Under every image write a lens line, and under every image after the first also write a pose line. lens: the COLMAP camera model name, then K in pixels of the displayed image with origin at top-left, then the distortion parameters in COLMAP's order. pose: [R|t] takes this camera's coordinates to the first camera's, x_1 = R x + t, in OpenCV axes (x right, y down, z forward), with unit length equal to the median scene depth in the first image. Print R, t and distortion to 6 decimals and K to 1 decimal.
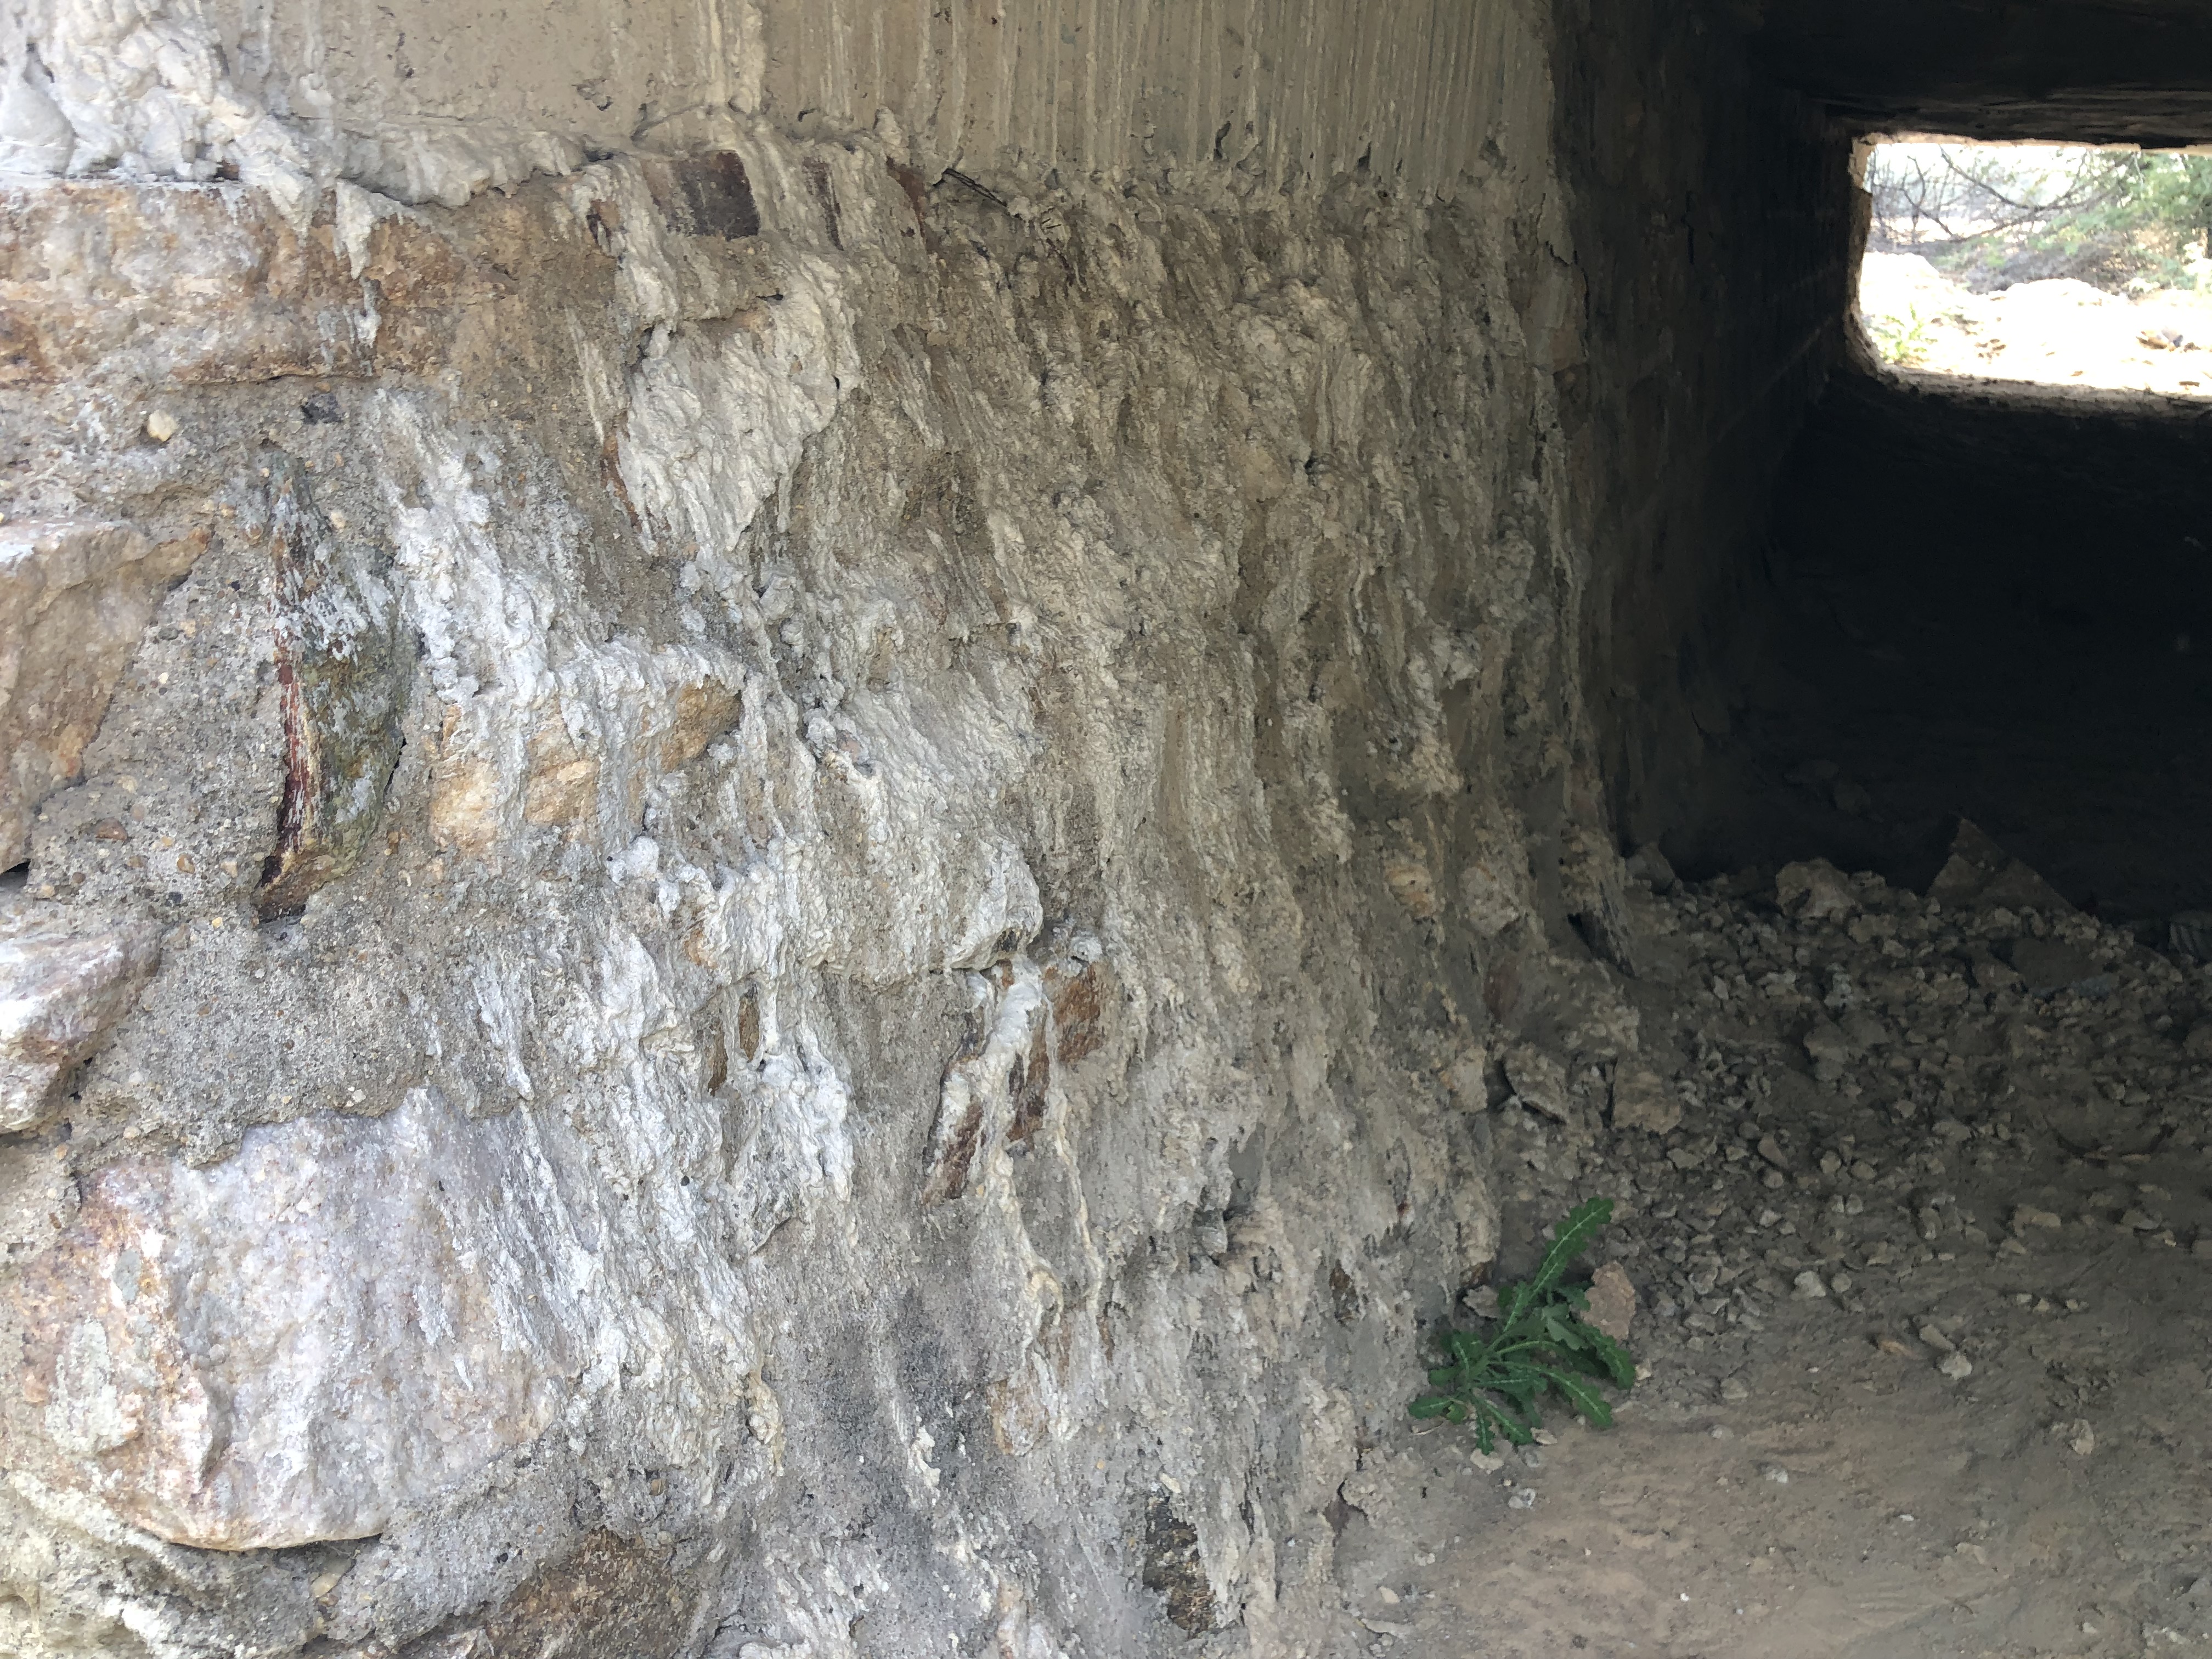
lens RADIAL K [[1857.7, 0, 1097.0], [0, 1857.7, 842.8], [0, 0, 1]] dist [0.022862, -0.015662]
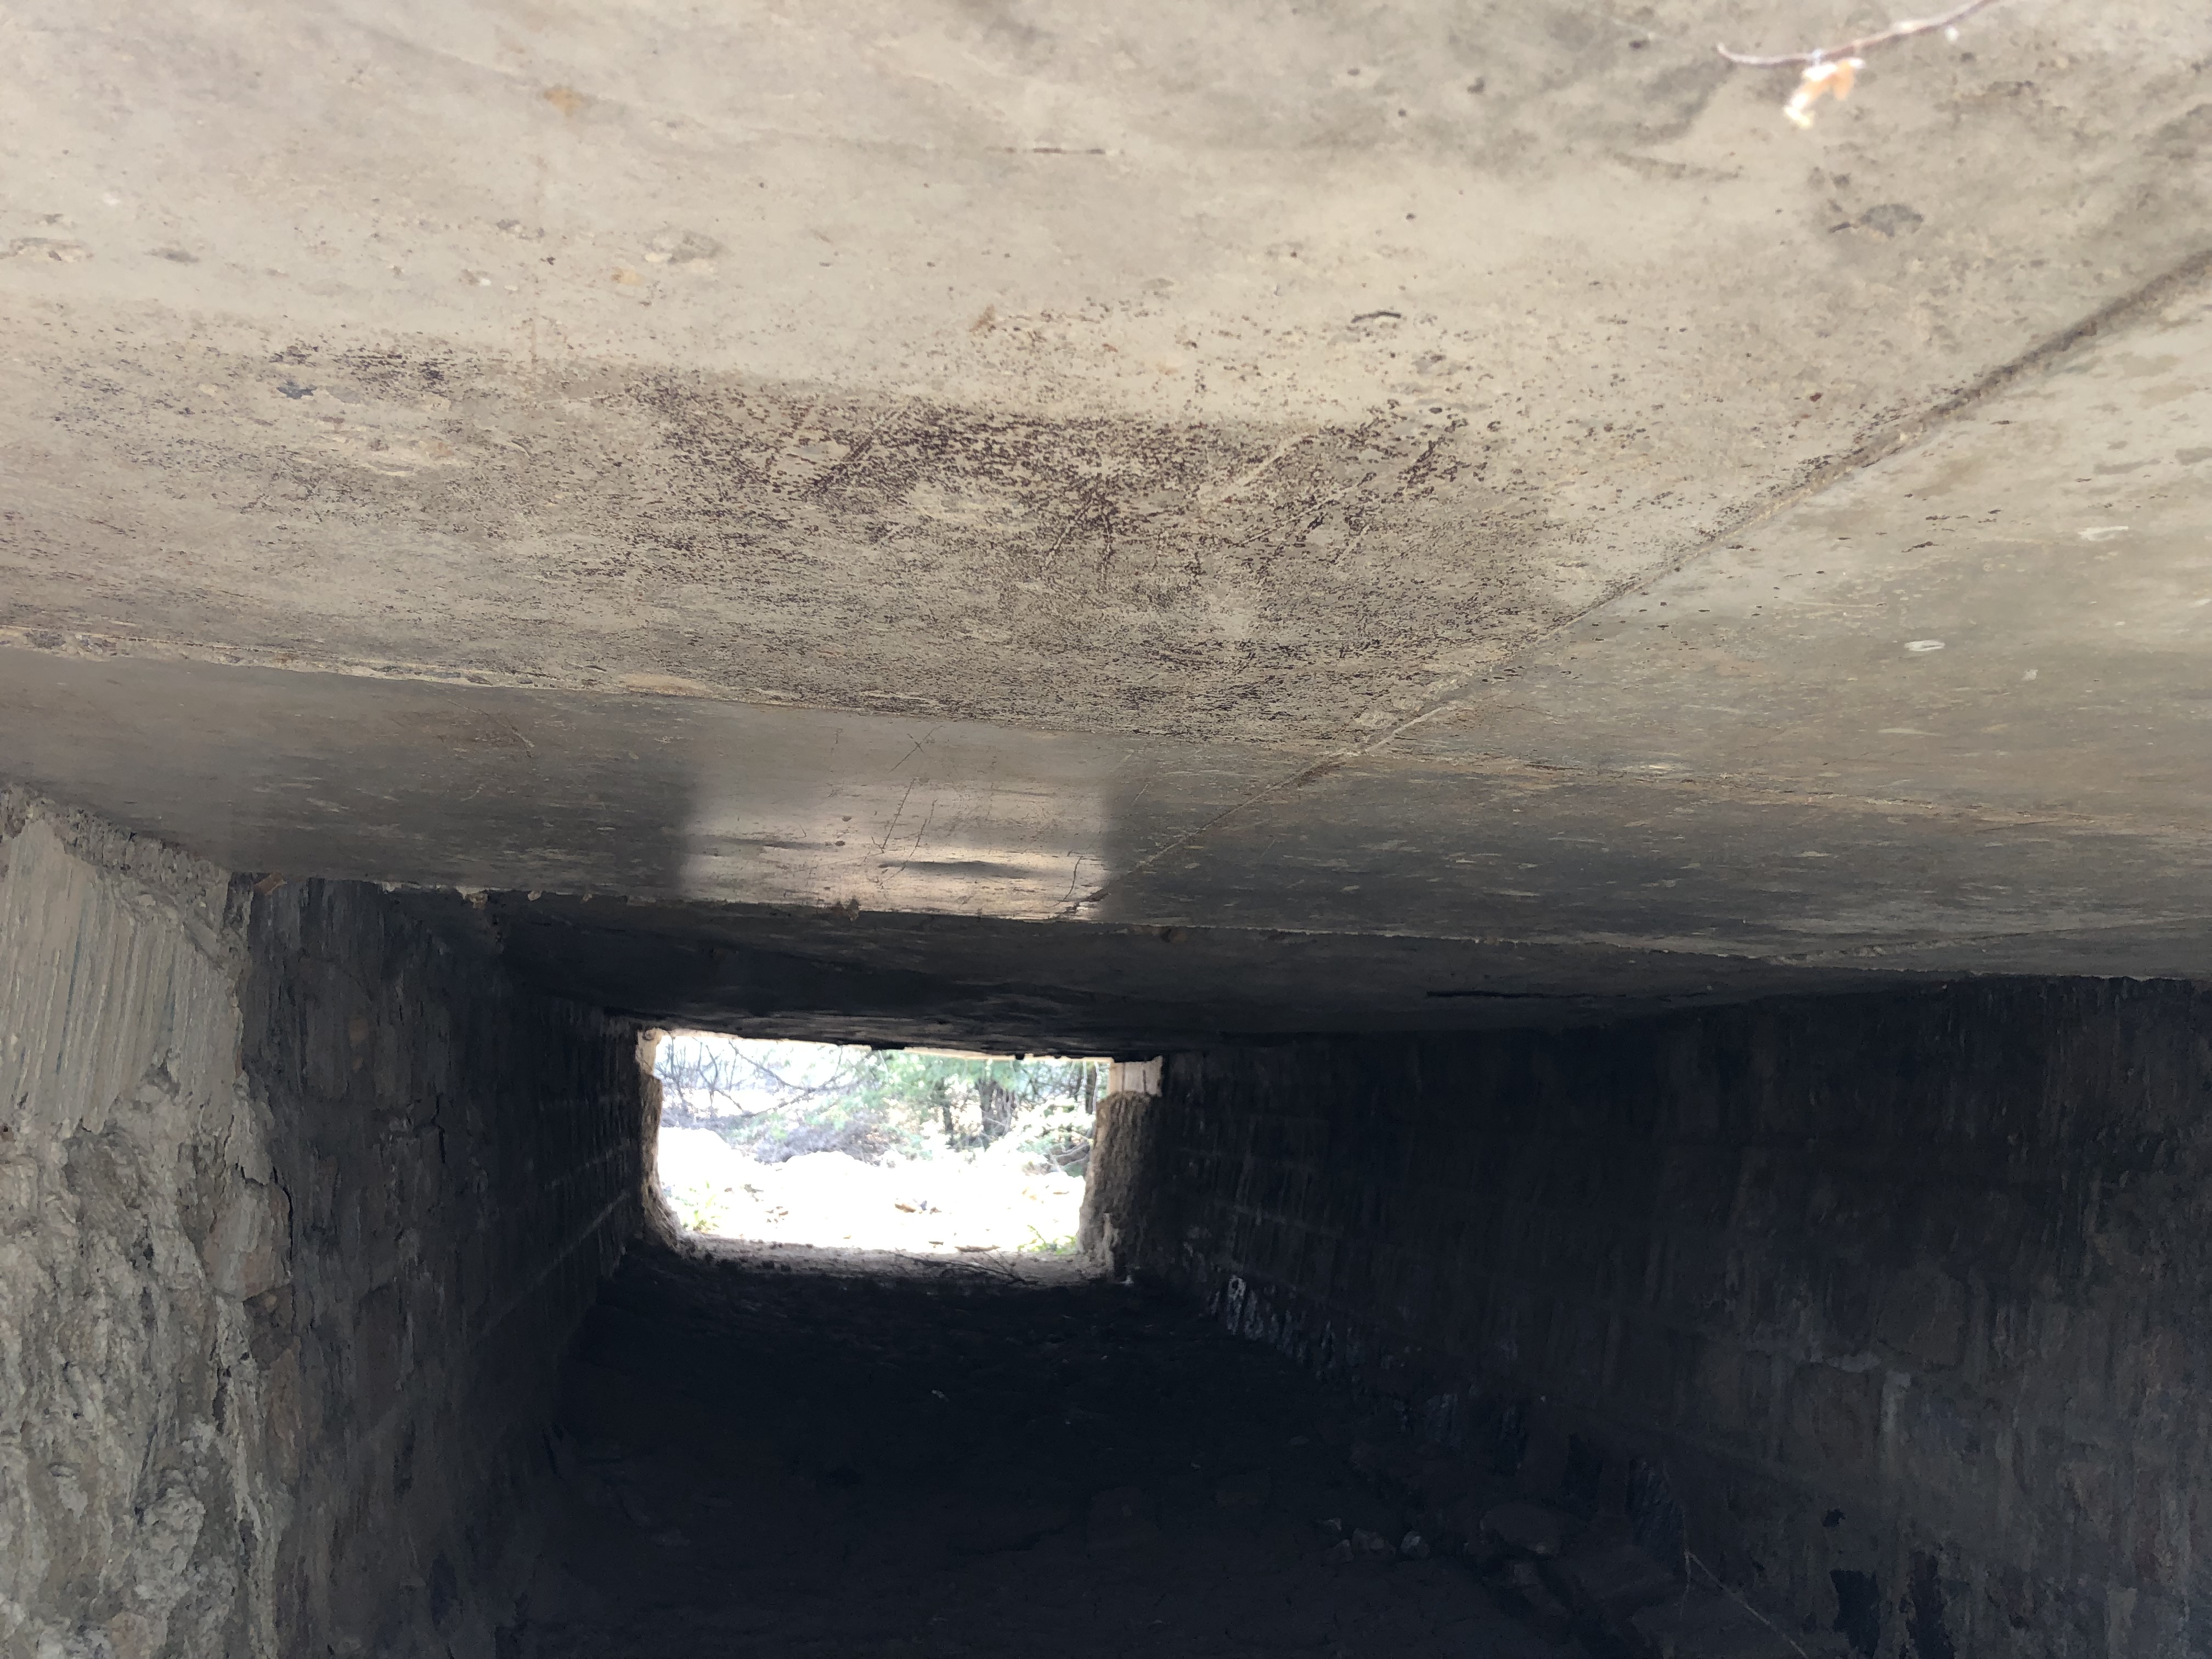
lens RADIAL K [[1853.1, 0, 1083.9], [0, 1853.1, 830.4], [0, 0, 1]] dist [0.057003, -0.066485]
pose [[0.833985, 0.095671, 0.543429, 0.120329], [0.155352, 0.904304, -0.397617, -0.051331], [-0.529466, 0.416030, 0.739314, -0.018705]]
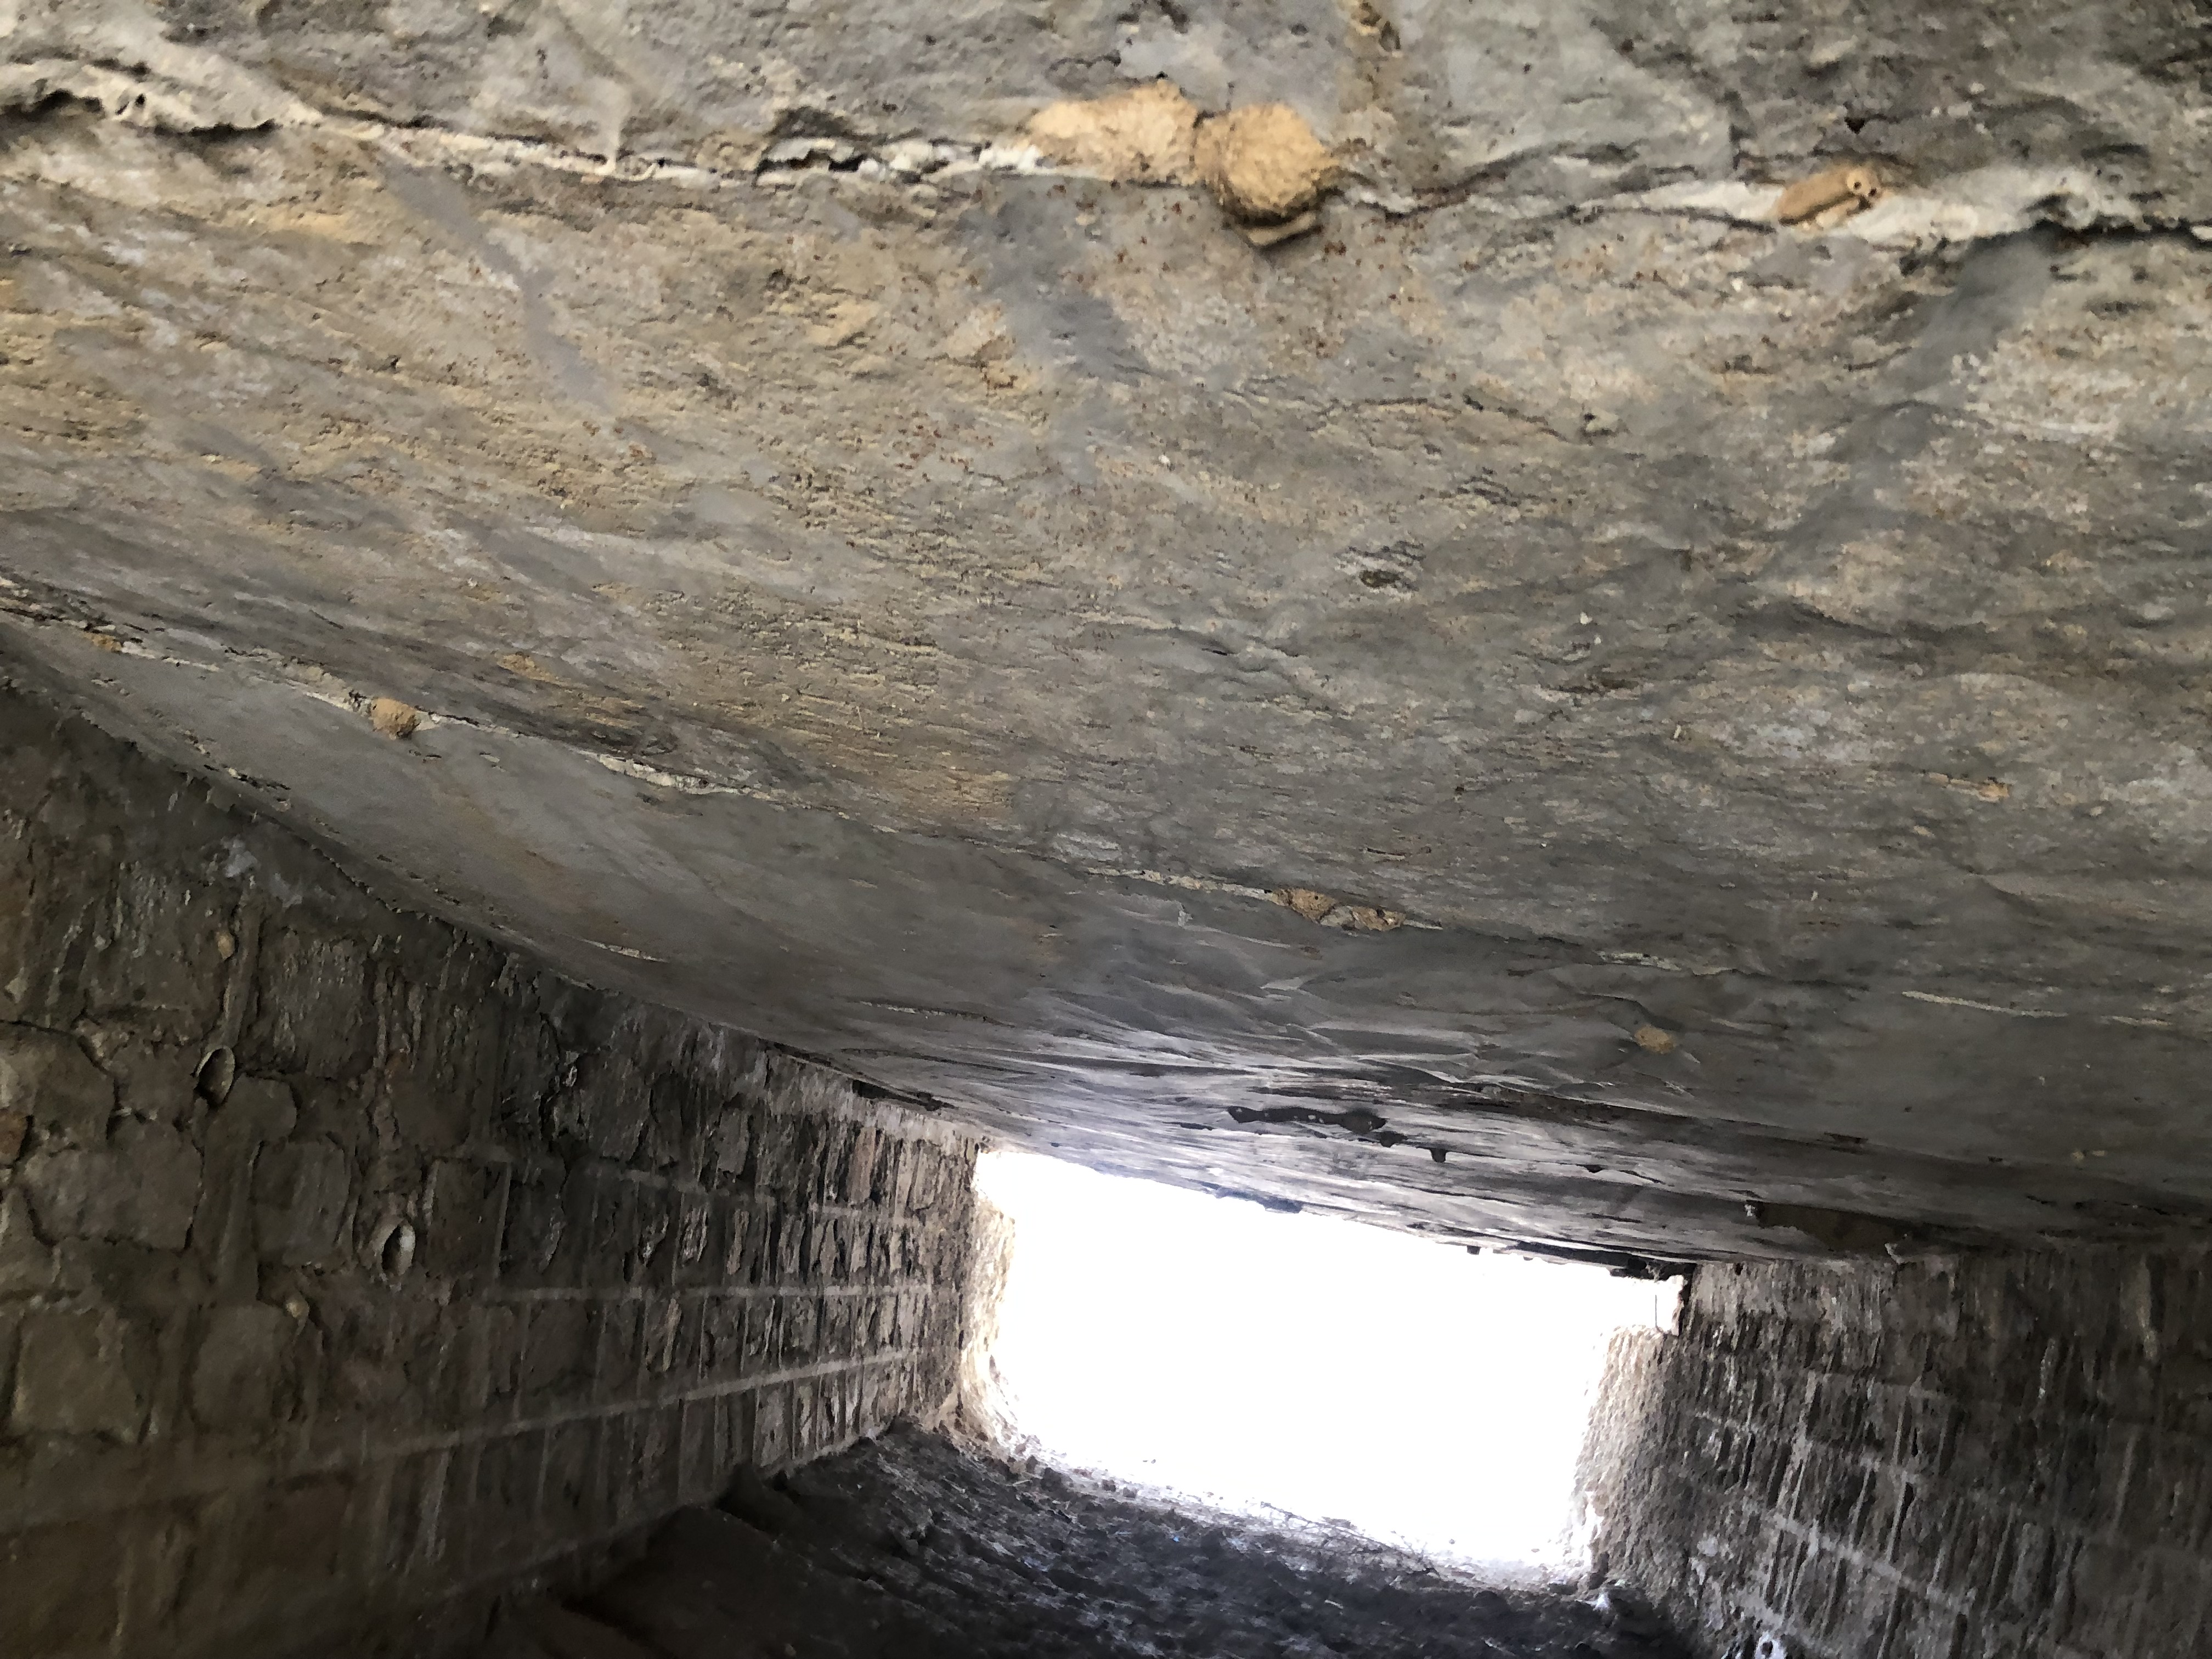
lens RADIAL K [[1849.7, 0, 1079.5], [0, 1849.7, 865.4], [0, 0, 1]] dist [0.083509, -0.073224]
pose [[0.944258, 0.202435, 0.259610, 1.512288], [-0.049303, 0.866657, -0.496462, -0.510089], [-0.325494, 0.455989, 0.828328, 1.588412]]
